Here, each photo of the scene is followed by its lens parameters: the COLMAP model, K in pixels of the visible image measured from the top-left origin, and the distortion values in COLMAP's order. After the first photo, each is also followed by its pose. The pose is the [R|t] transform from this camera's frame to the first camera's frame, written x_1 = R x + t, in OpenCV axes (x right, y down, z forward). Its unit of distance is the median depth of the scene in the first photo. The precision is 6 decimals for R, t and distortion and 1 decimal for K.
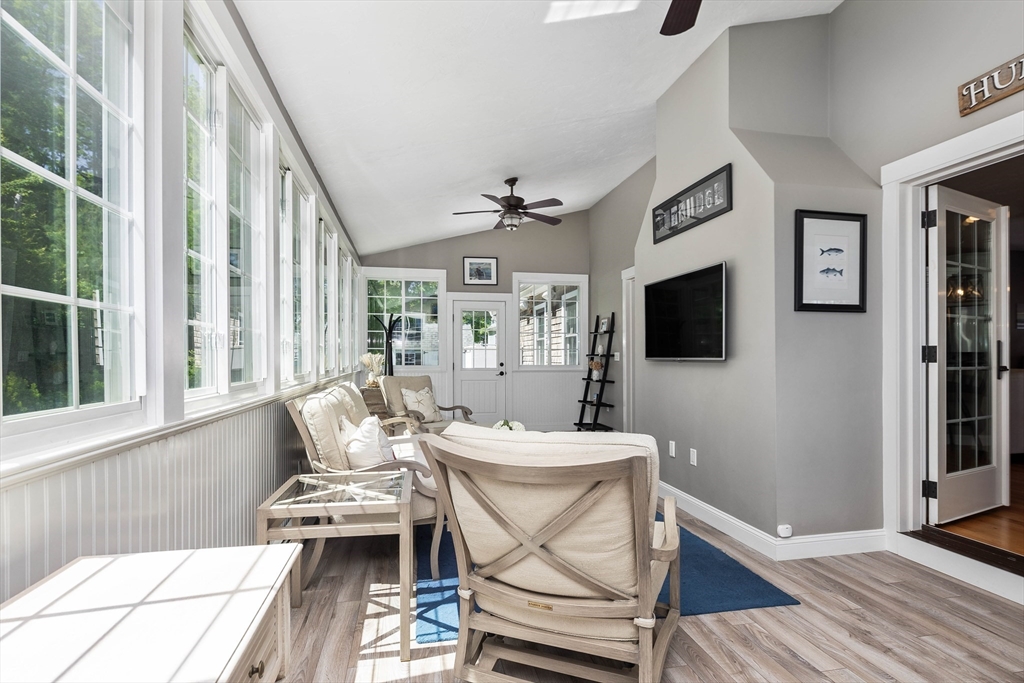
lens RADIAL K [[503.9, 0, 511.4], [0, 503.9, 351.8], [0, 0, 1]] dist [0.003973, -0.004501]
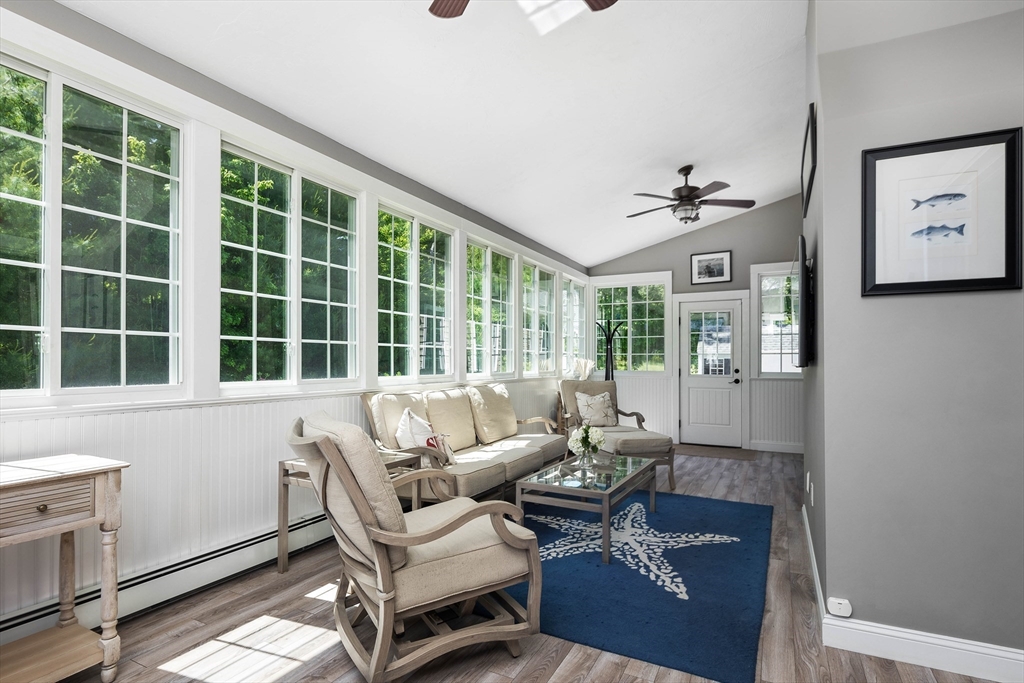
lens RADIAL K [[503.9, 0, 491.5], [0, 503.9, 353.5], [0, 0, 1]] dist [0.003973, -0.004501]
pose [[0.780598, -0.008975, -0.624969, 0.294422], [0.003962, 0.999948, -0.009411, 0.001409], [0.625021, 0.004871, 0.780593, 0.066973]]
